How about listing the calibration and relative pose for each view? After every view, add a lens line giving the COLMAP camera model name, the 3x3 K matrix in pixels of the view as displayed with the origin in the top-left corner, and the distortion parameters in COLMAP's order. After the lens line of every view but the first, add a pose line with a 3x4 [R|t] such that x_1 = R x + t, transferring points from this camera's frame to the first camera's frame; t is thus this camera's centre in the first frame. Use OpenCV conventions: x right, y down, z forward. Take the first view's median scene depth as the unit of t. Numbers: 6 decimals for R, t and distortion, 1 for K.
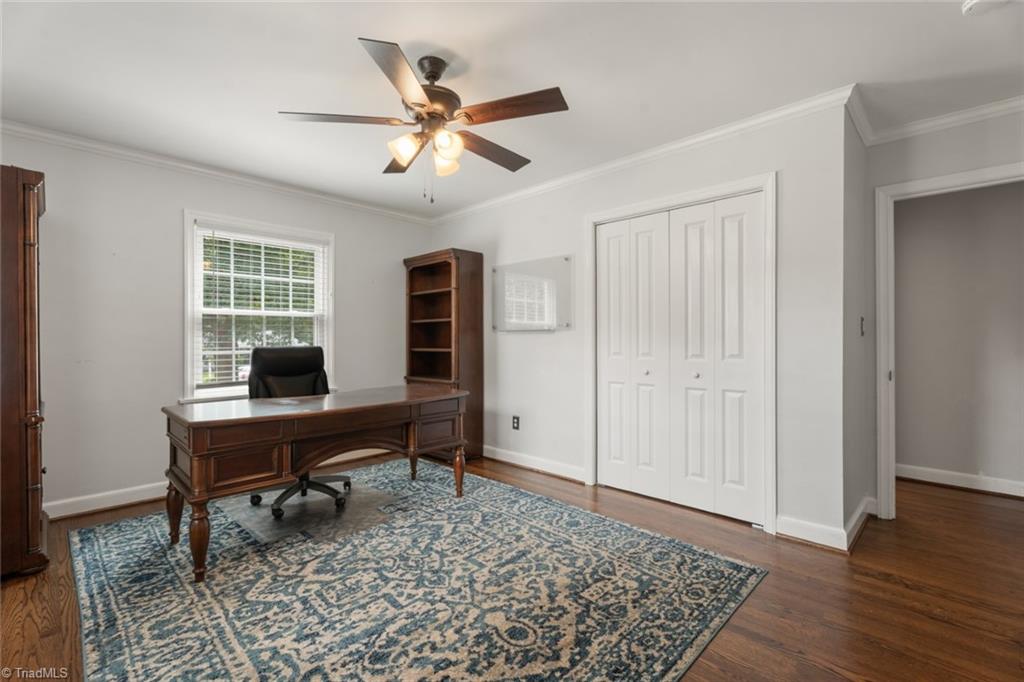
lens RADIAL K [[455.5, 0, 506.7], [0, 455.5, 338.1], [0, 0, 1]] dist [-0.002094, -0.001405]
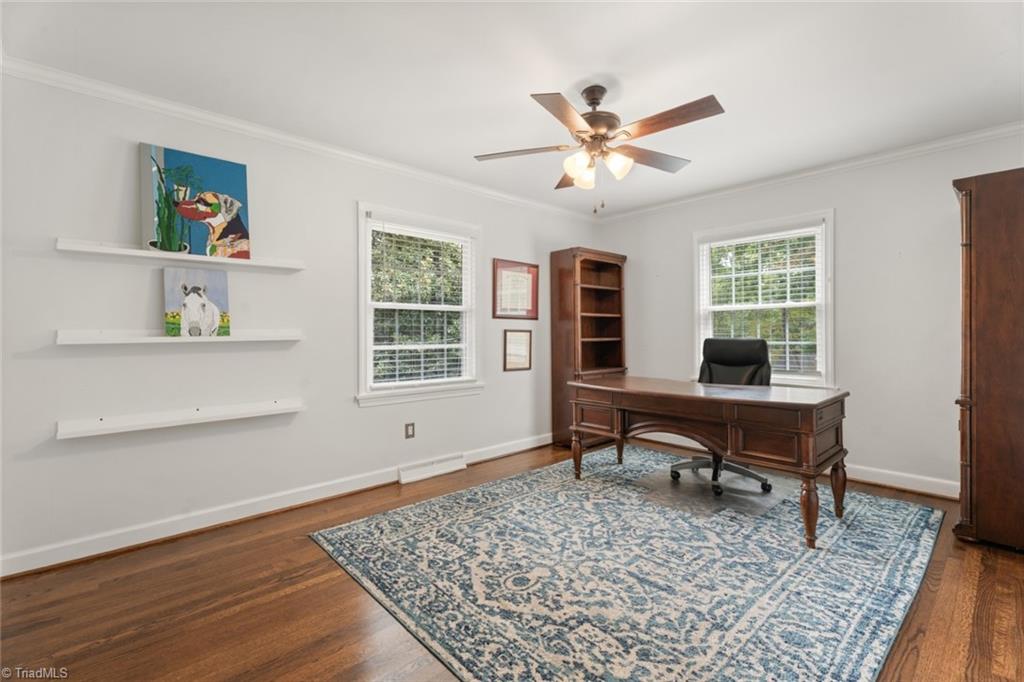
lens RADIAL K [[455.5, 0, 511.5], [0, 455.5, 338.0], [0, 0, 1]] dist [-0.002094, -0.001405]
pose [[-0.053824, 0.016085, -0.998421, 0.966605], [0.009291, 0.999835, 0.015607, -0.005710], [0.998507, -0.008436, -0.053965, 0.839341]]
